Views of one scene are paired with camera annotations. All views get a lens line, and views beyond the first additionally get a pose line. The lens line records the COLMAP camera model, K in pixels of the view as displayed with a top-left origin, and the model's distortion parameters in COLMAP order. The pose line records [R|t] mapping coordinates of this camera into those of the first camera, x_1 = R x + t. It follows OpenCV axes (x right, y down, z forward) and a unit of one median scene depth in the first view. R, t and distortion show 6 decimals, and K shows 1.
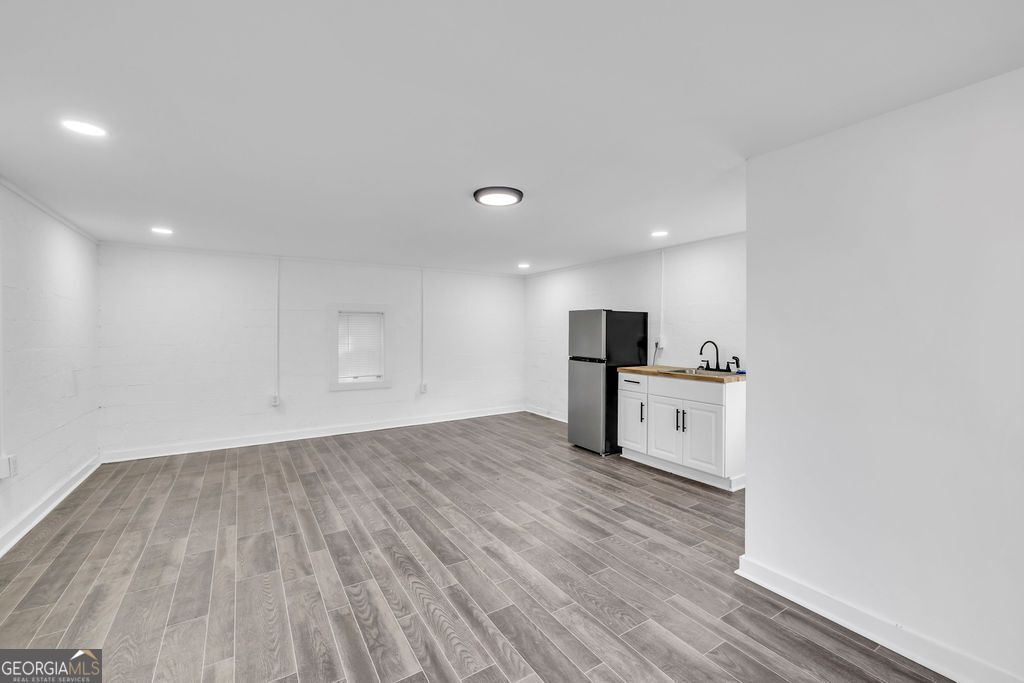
lens RADIAL K [[438.1, 0, 516.3], [0, 438.1, 337.1], [0, 0, 1]] dist [-0.000109, -0.001121]
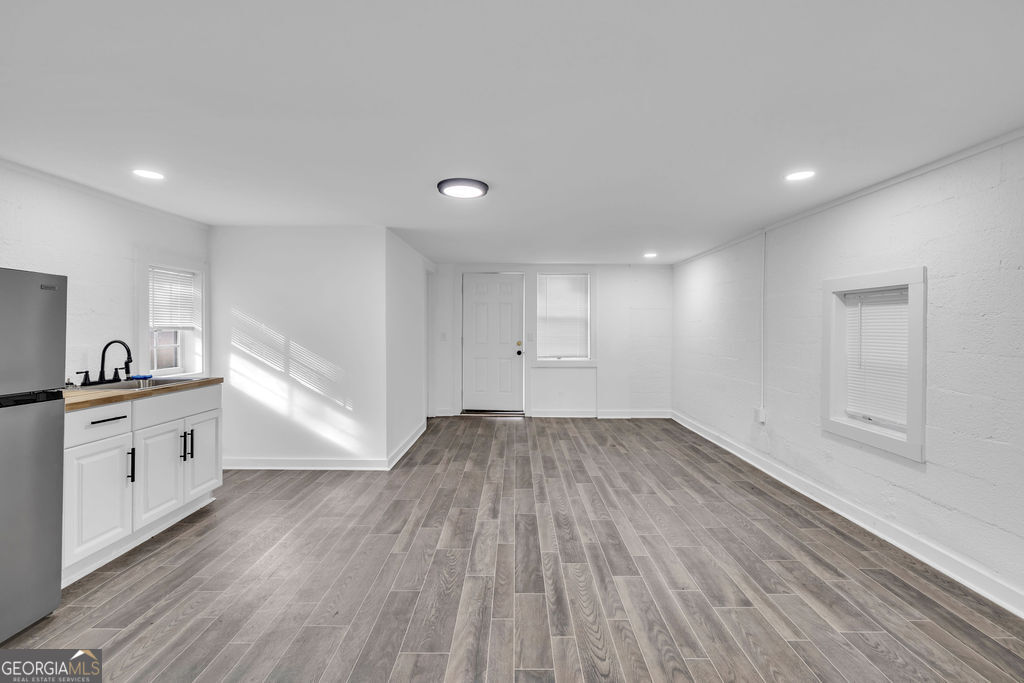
lens RADIAL K [[438.1, 0, 514.5], [0, 438.1, 334.0], [0, 0, 1]] dist [-0.000109, -0.001121]
pose [[-0.845149, -0.009512, 0.534446, -0.700598], [0.003125, 0.999737, 0.022735, -0.021987], [-0.534522, 0.020885, -0.844897, 1.877056]]
